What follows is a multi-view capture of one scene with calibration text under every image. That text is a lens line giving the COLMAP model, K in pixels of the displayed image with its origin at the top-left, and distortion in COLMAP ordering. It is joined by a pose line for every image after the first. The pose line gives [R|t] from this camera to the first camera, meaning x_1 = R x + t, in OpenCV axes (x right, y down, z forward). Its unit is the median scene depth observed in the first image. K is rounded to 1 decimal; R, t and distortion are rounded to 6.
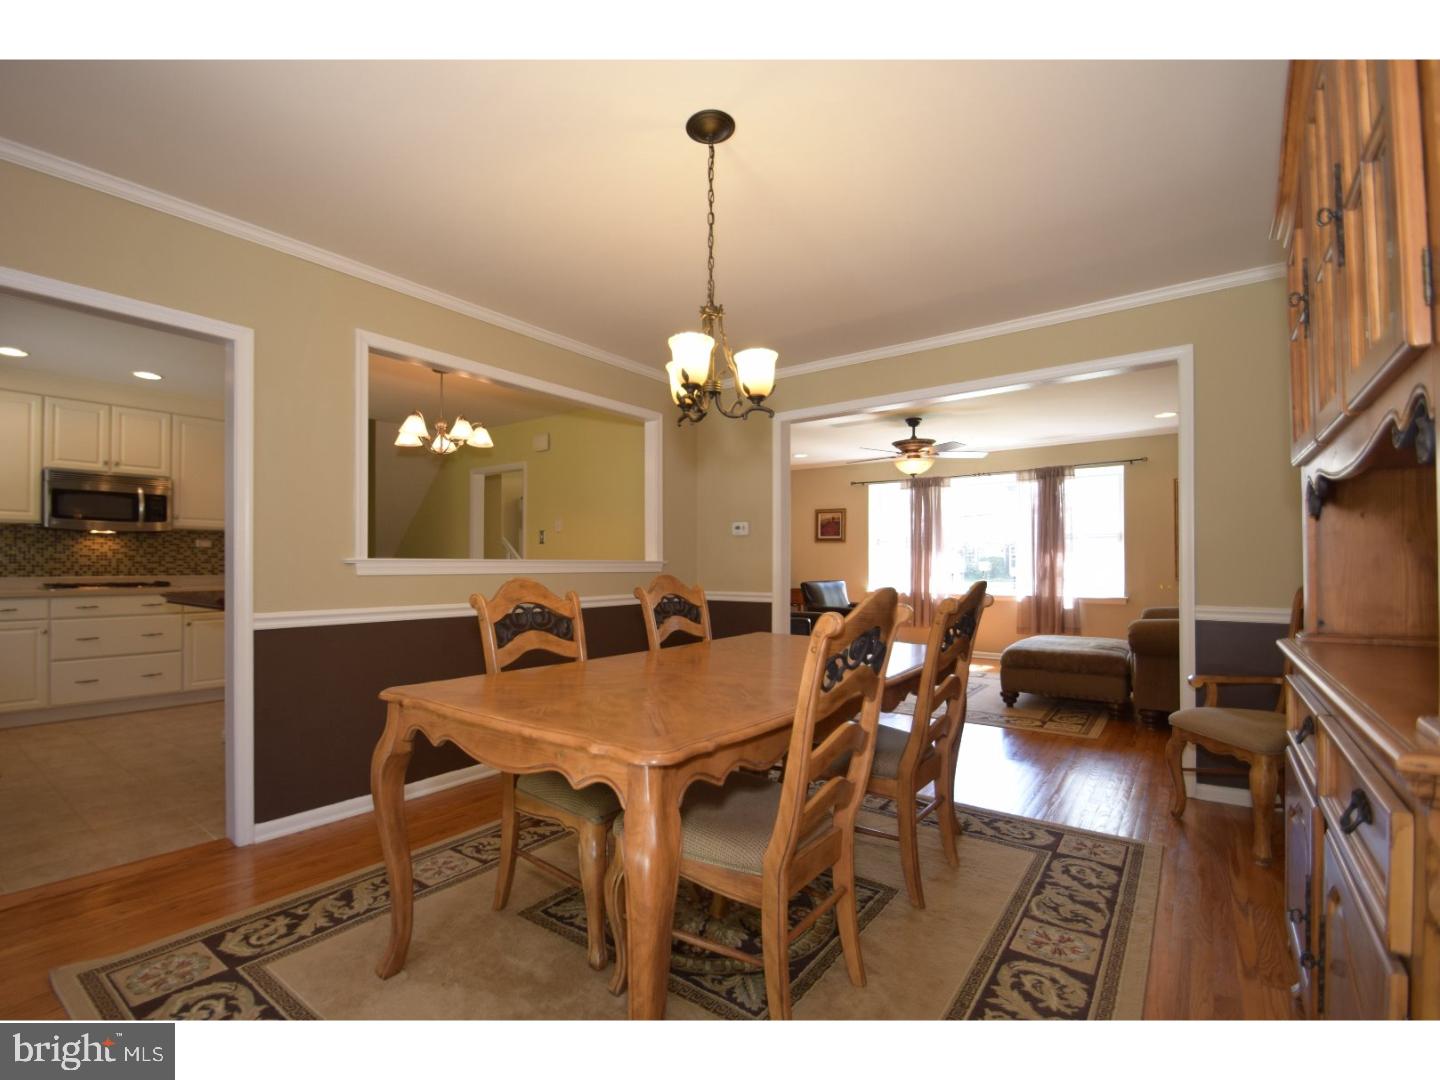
lens RADIAL K [[658.5, 0, 714.5], [0, 658.5, 551.7], [0, 0, 1]] dist [-0.023454, 0.000595]
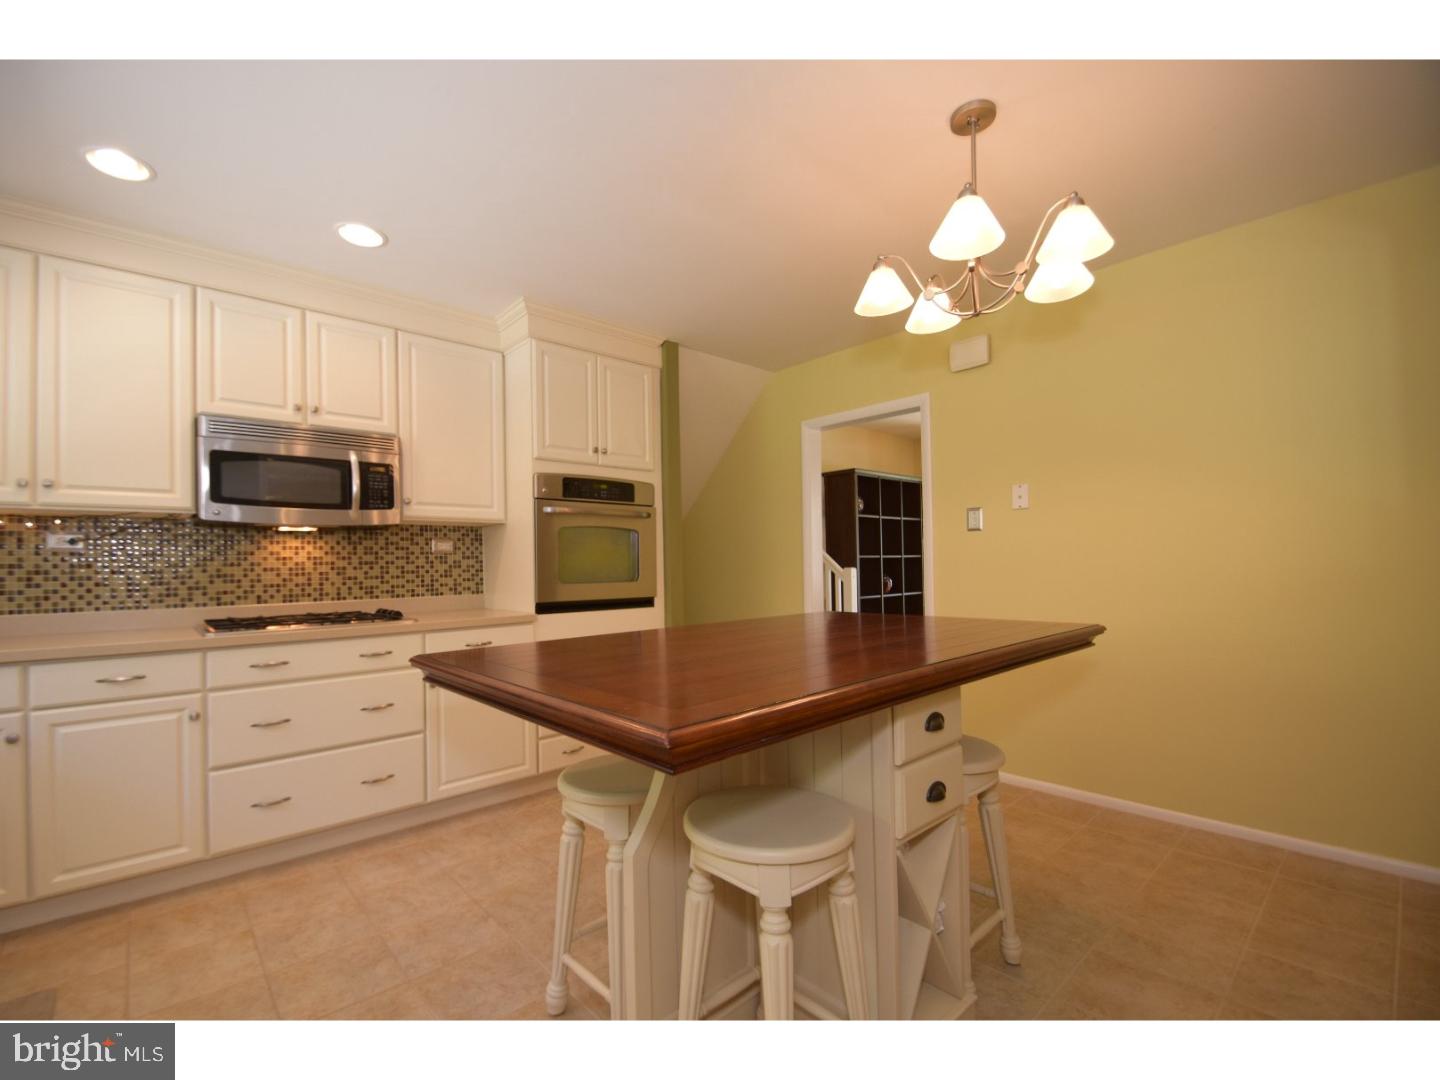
lens RADIAL K [[630.2, 0, 719.3], [0, 630.2, 547.7], [0, 0, 1]] dist [-0.000457, -0.001649]
pose [[0.981998, -0.025486, -0.187164, -0.456539], [0.024010, 0.999660, -0.010149, 0.002087], [0.187359, 0.005473, 0.982276, 0.501041]]
